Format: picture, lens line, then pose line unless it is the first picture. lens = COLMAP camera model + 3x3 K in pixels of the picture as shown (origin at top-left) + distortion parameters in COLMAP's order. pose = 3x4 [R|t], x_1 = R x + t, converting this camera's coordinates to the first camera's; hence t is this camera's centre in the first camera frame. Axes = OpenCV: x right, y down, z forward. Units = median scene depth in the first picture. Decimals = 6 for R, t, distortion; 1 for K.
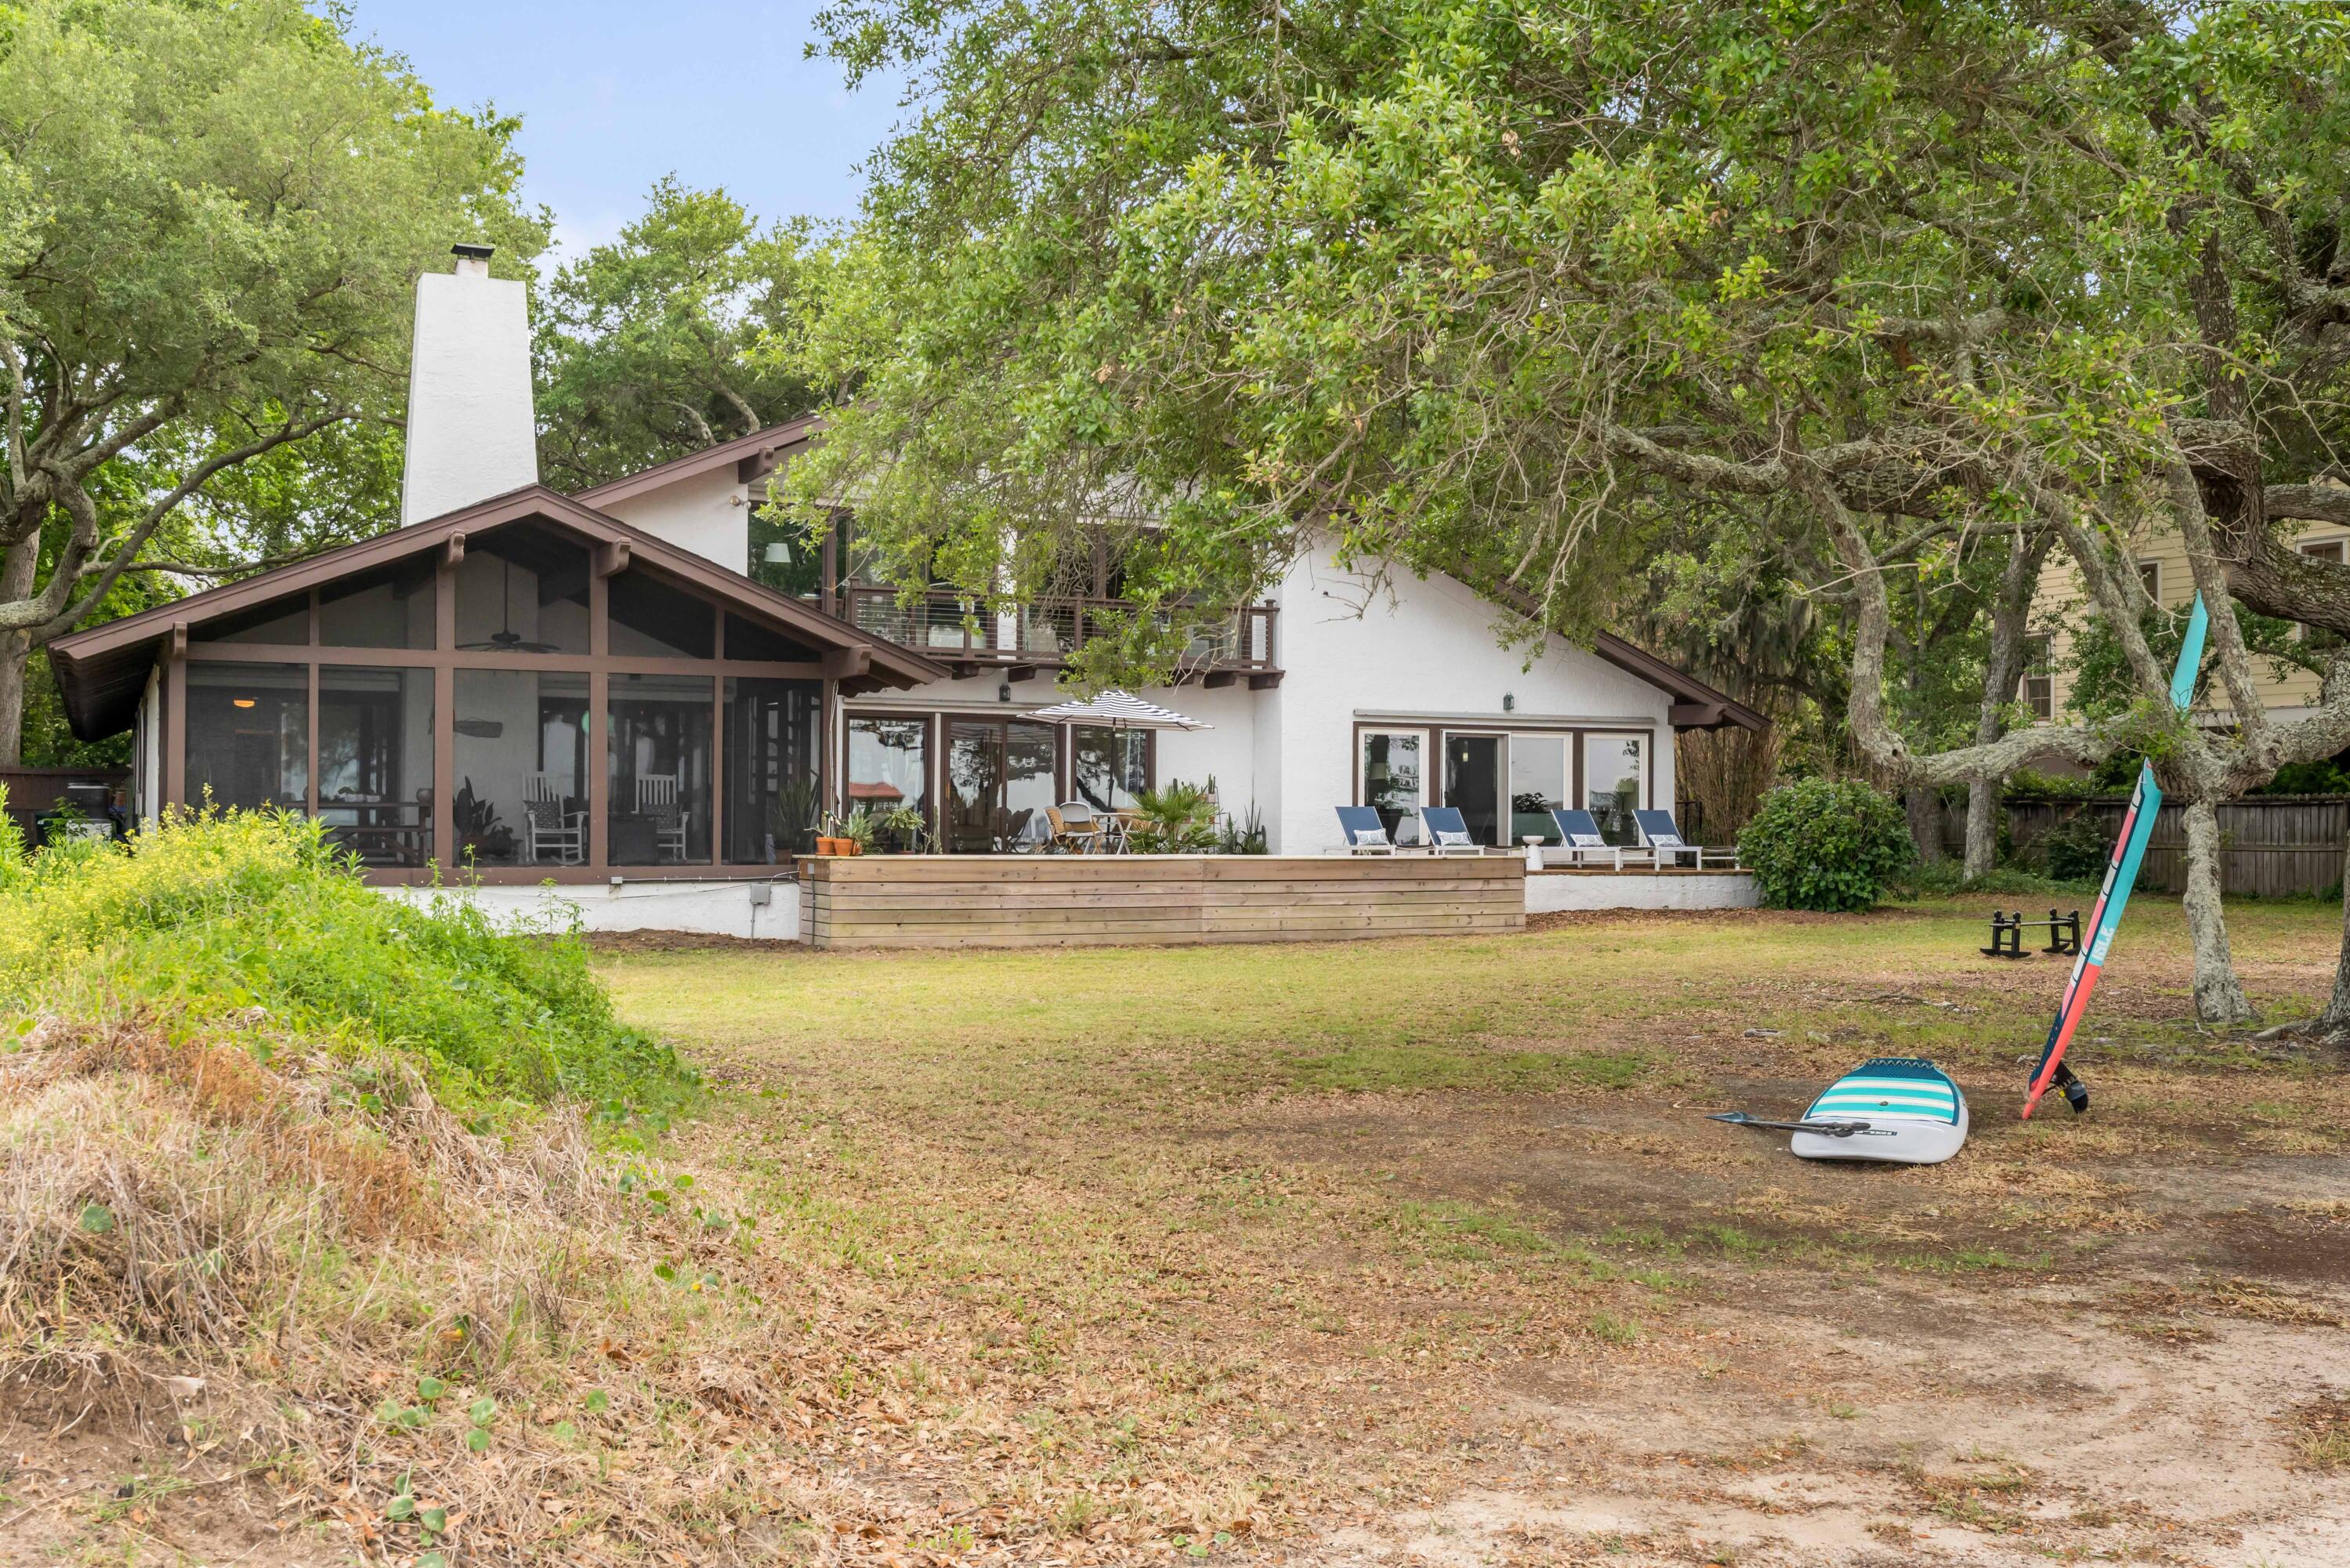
lens RADIAL K [[2018.9, 0, 1175.0], [0, 2018.9, 784.0], [0, 0, 1]] dist [0.009301, 0.006769]
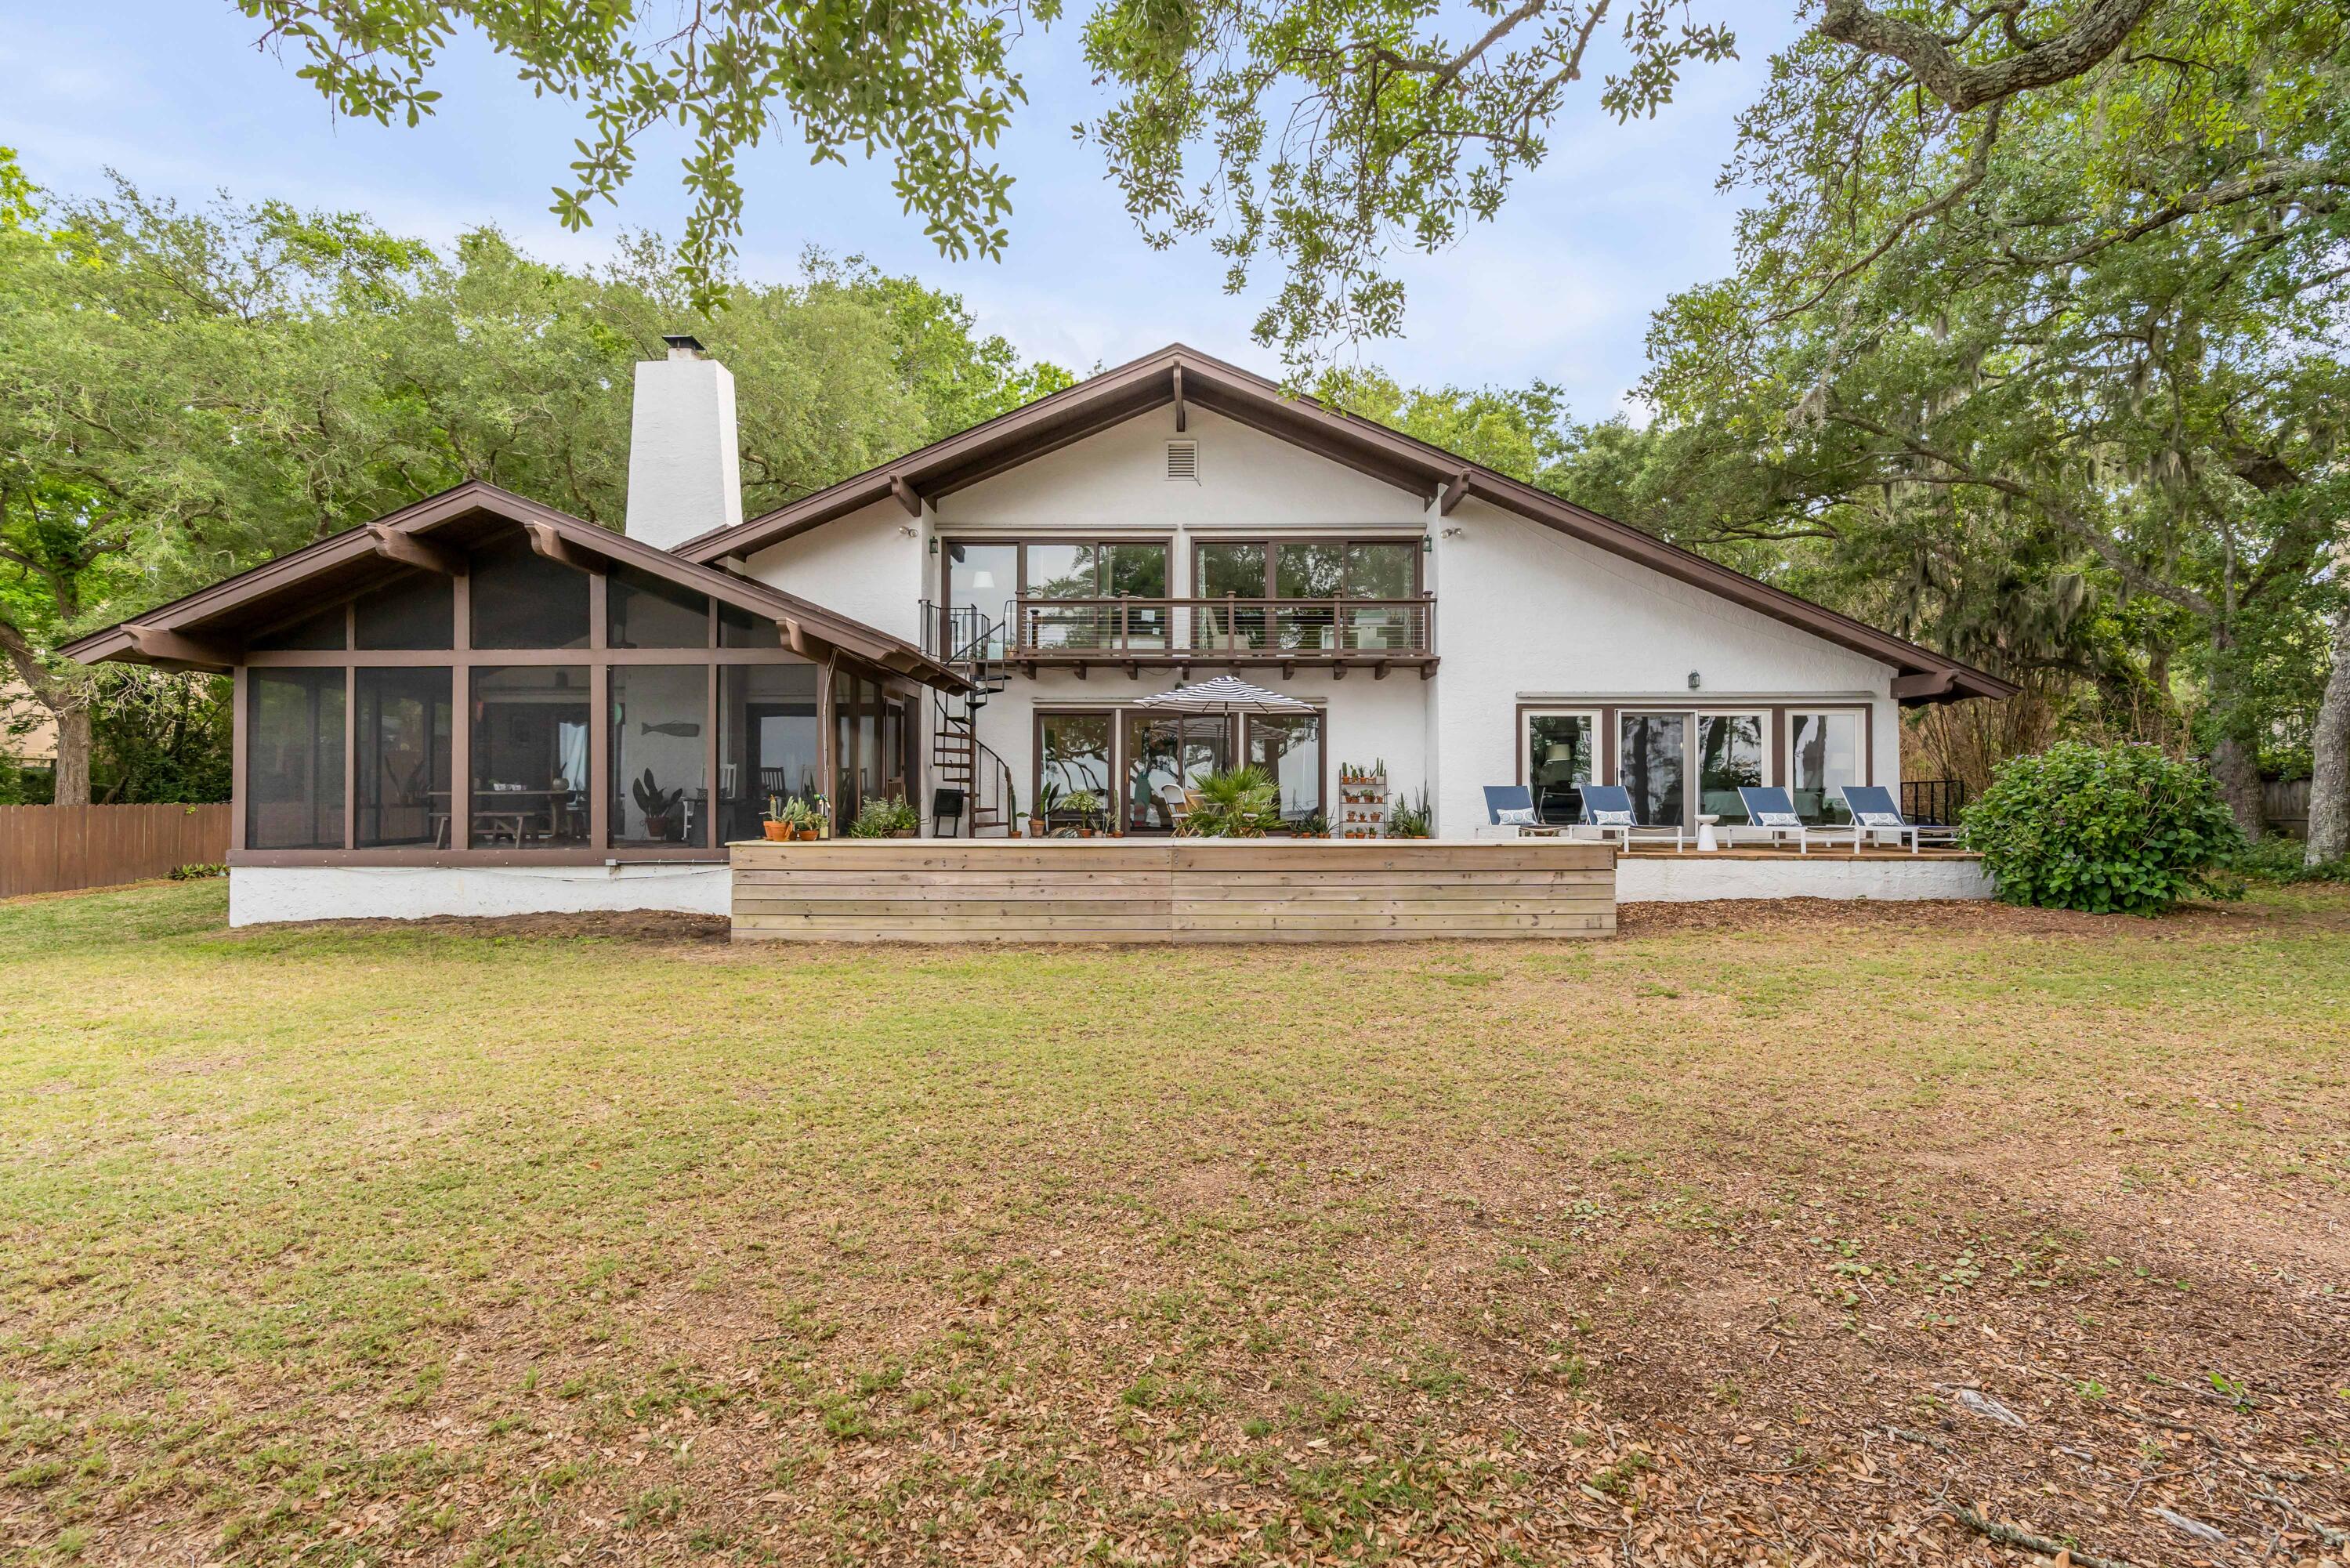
lens RADIAL K [[1057.8, 0, 1175.0], [0, 1057.8, 784.0], [0, 0, 1]] dist [-0.000779, 0.000115]
pose [[0.913744, -0.012353, -0.406103, 0.155913], [0.013305, 0.999911, -0.000478, 0.008429], [0.406073, -0.004967, 0.913827, 0.456347]]
